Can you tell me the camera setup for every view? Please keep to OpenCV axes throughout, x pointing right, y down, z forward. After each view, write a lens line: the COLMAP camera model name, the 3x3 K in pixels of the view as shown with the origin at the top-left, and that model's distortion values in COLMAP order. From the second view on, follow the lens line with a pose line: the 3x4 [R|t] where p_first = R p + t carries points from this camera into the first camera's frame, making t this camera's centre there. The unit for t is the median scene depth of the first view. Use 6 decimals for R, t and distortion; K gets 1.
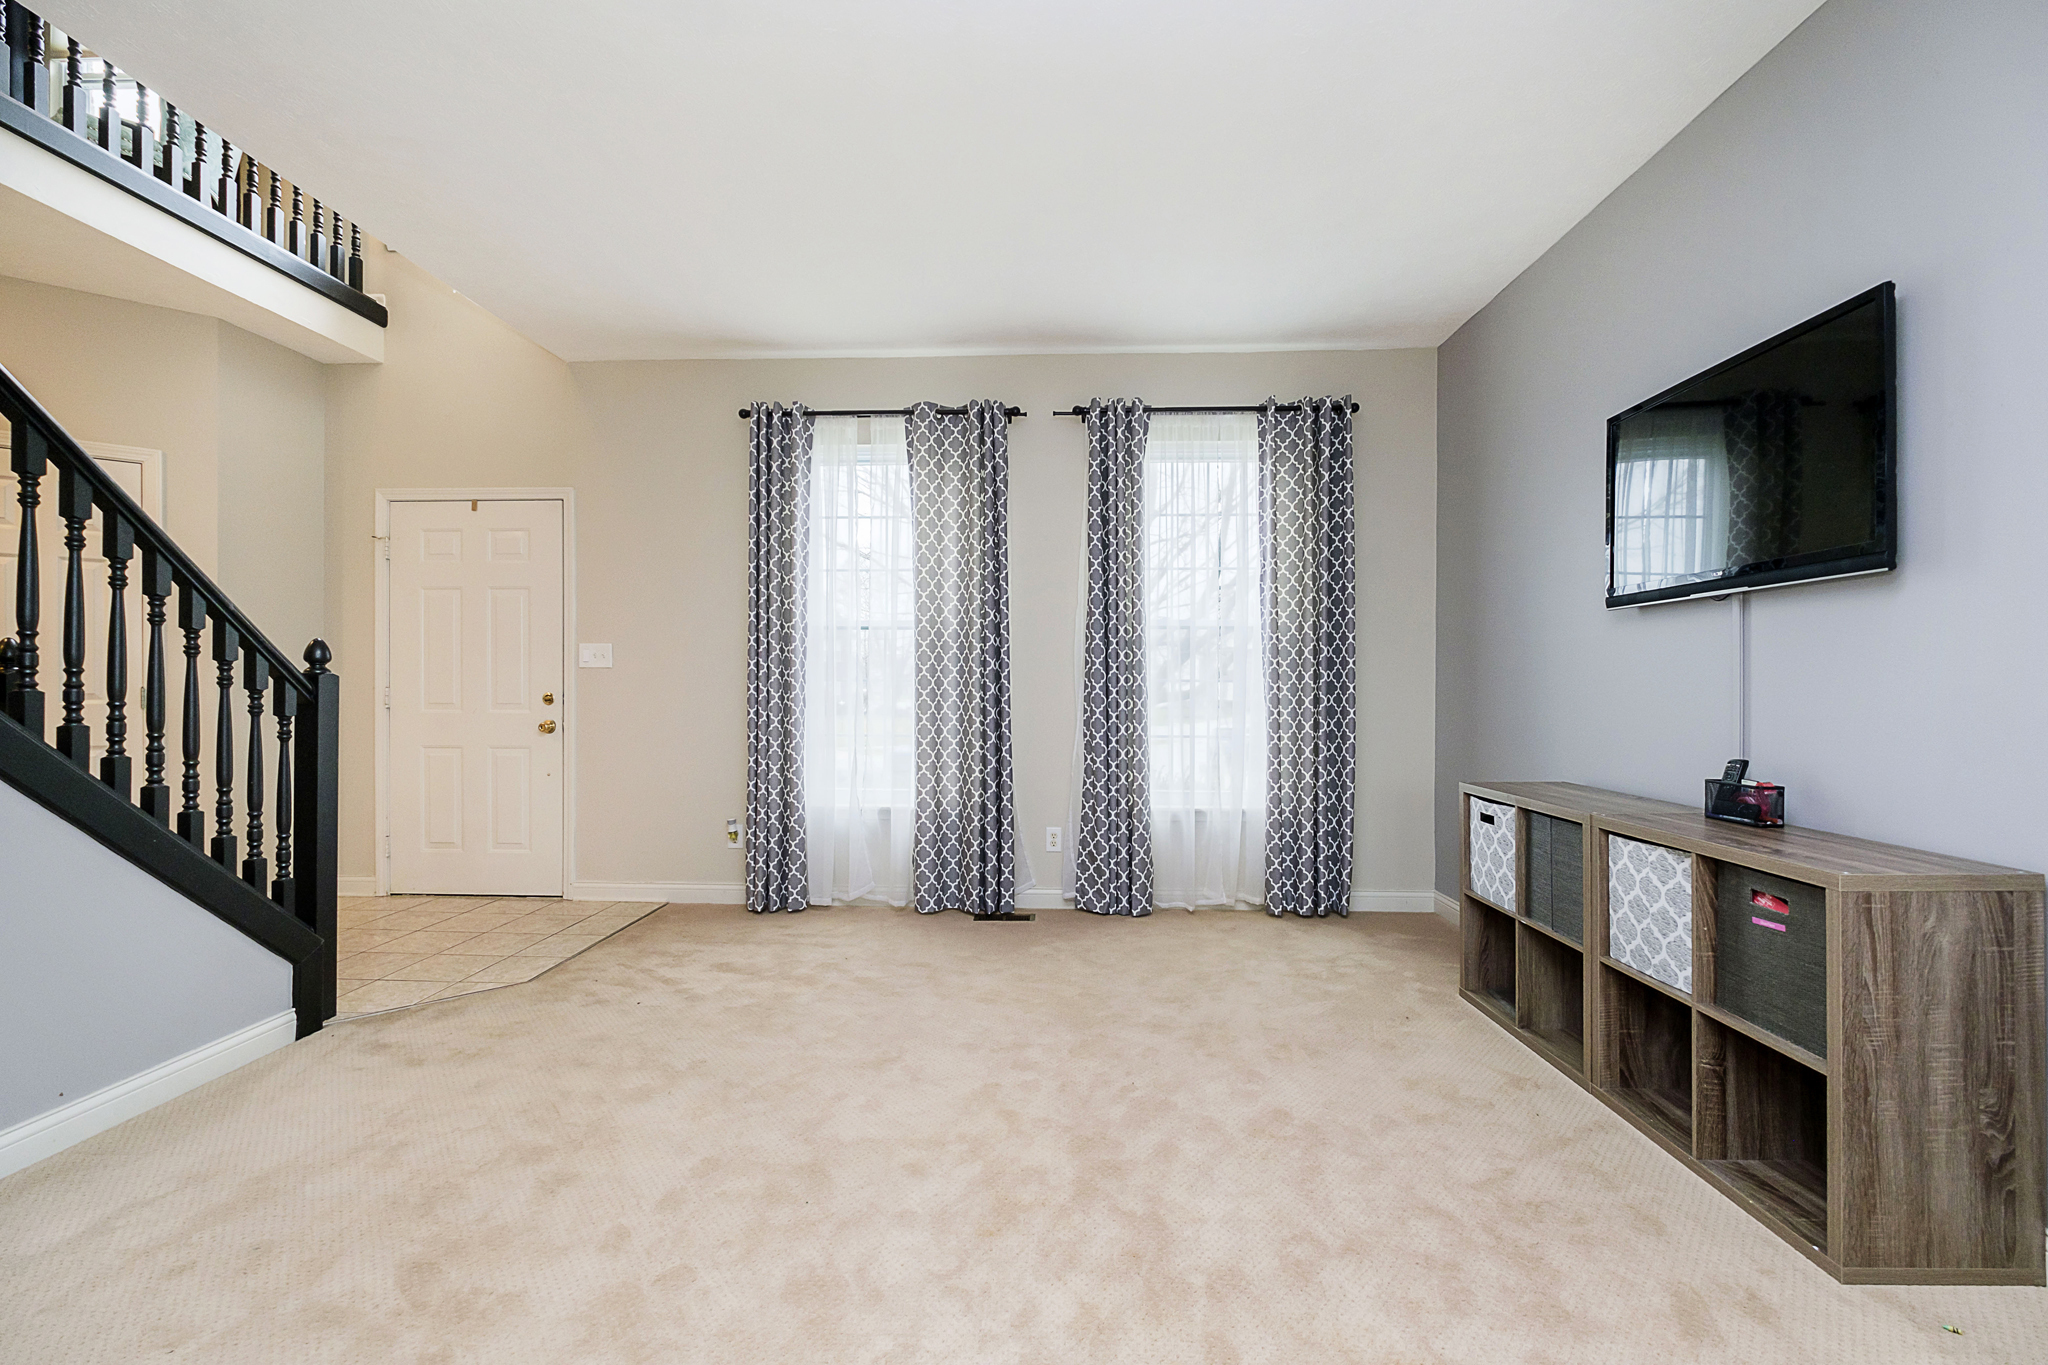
lens RADIAL K [[900.6, 0, 1024.0], [0, 900.6, 682.5], [0, 0, 1]] dist [0.000414, -0.000130]
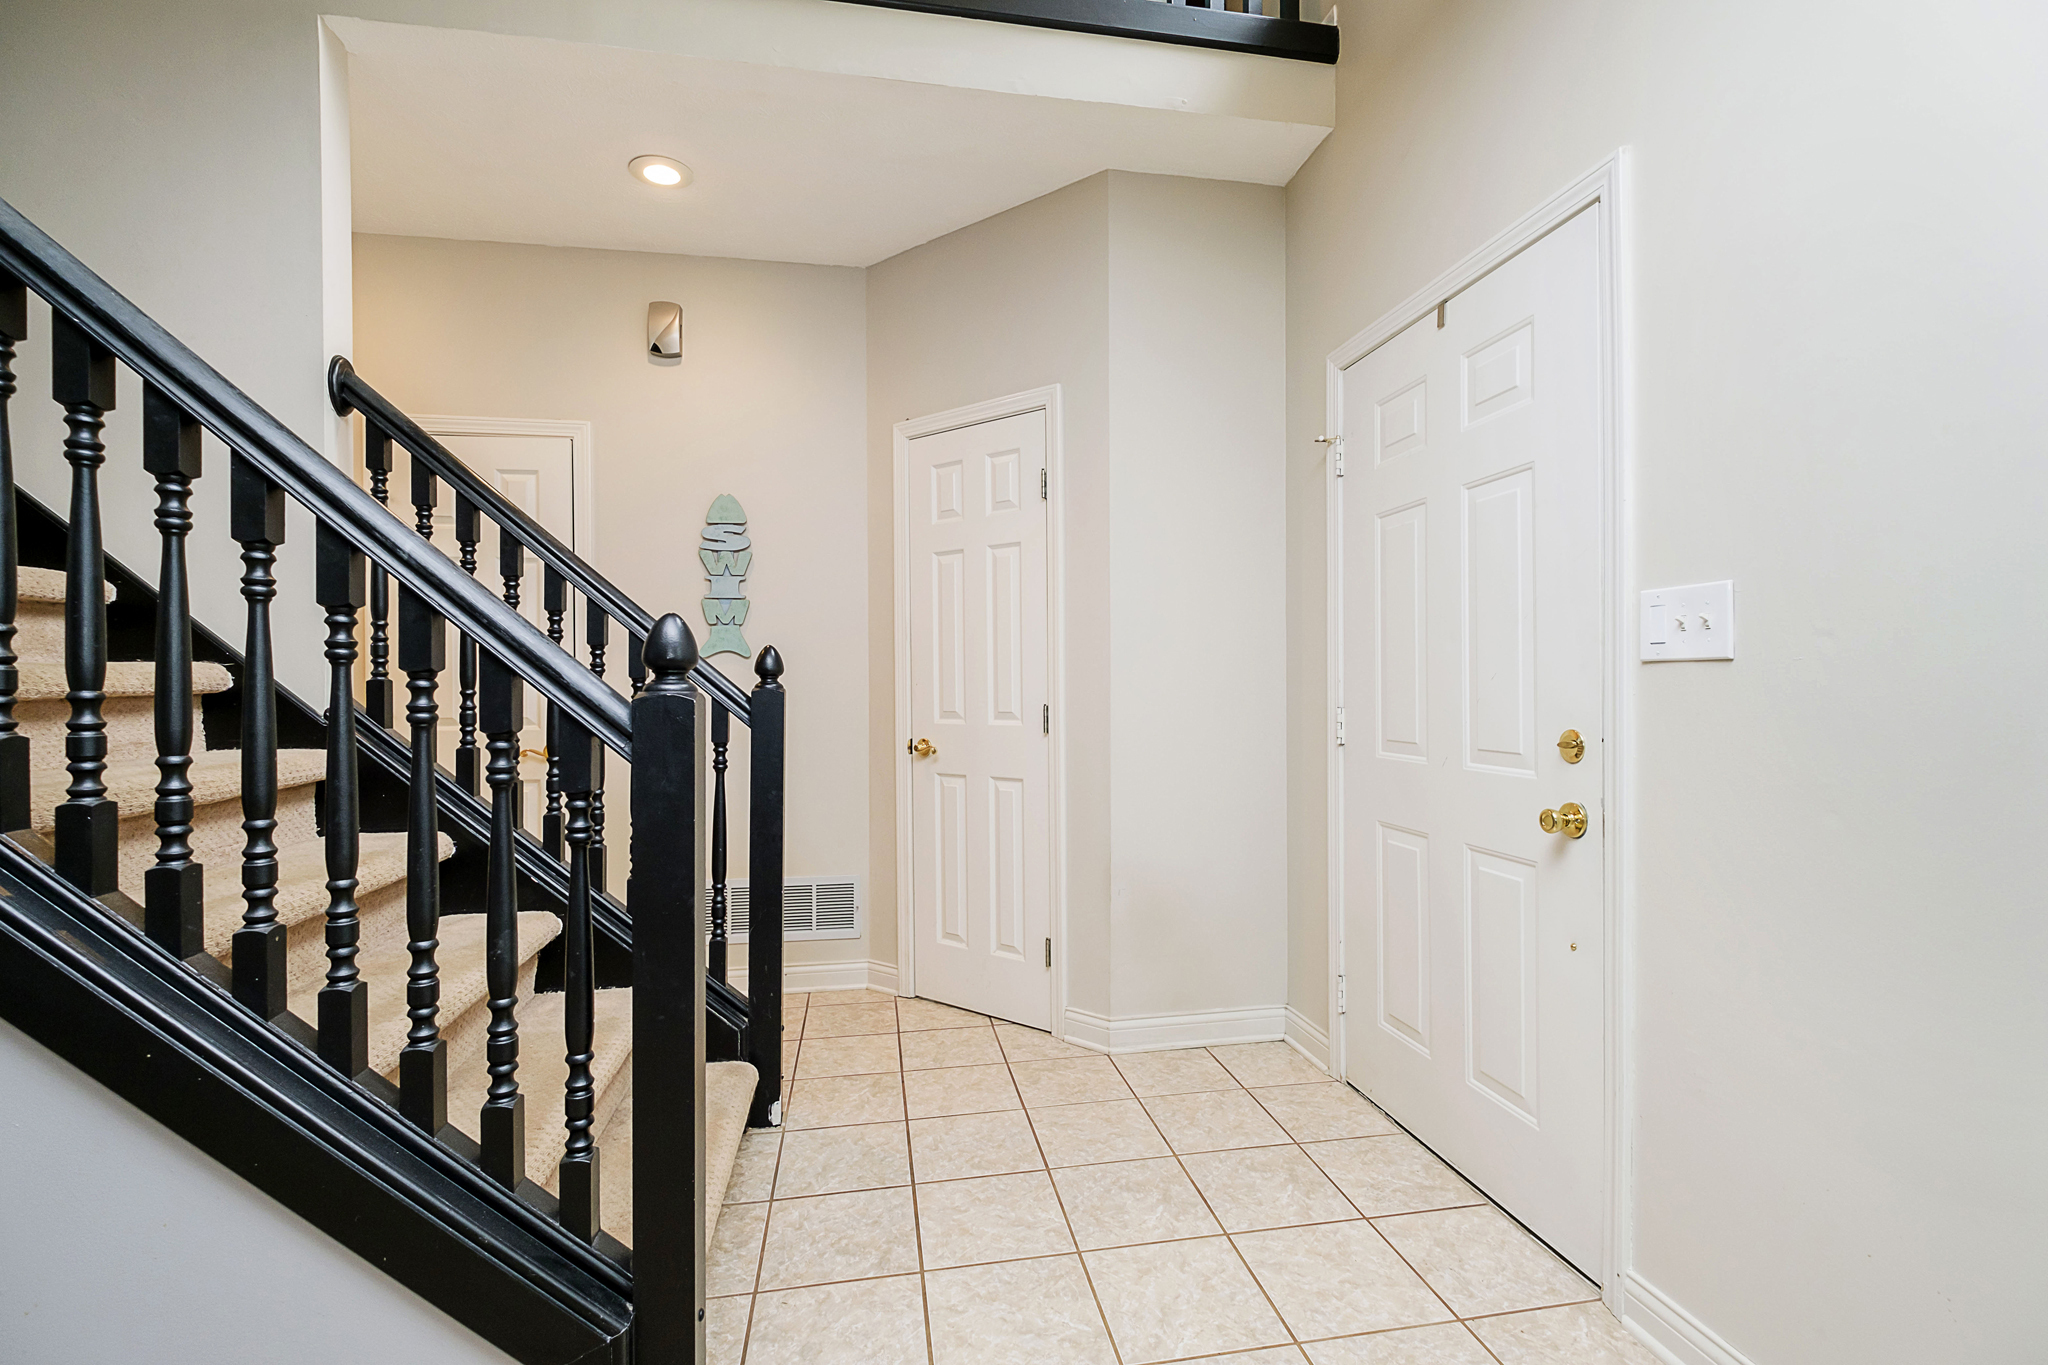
lens RADIAL K [[900.6, 0, 1024.0], [0, 900.6, 682.5], [0, 0, 1]] dist [0.000414, -0.000130]
pose [[0.162139, -0.007312, -0.986741, -0.192599], [0.009529, 0.999938, -0.005844, -0.008327], [0.986722, -0.008455, 0.162199, 0.714539]]
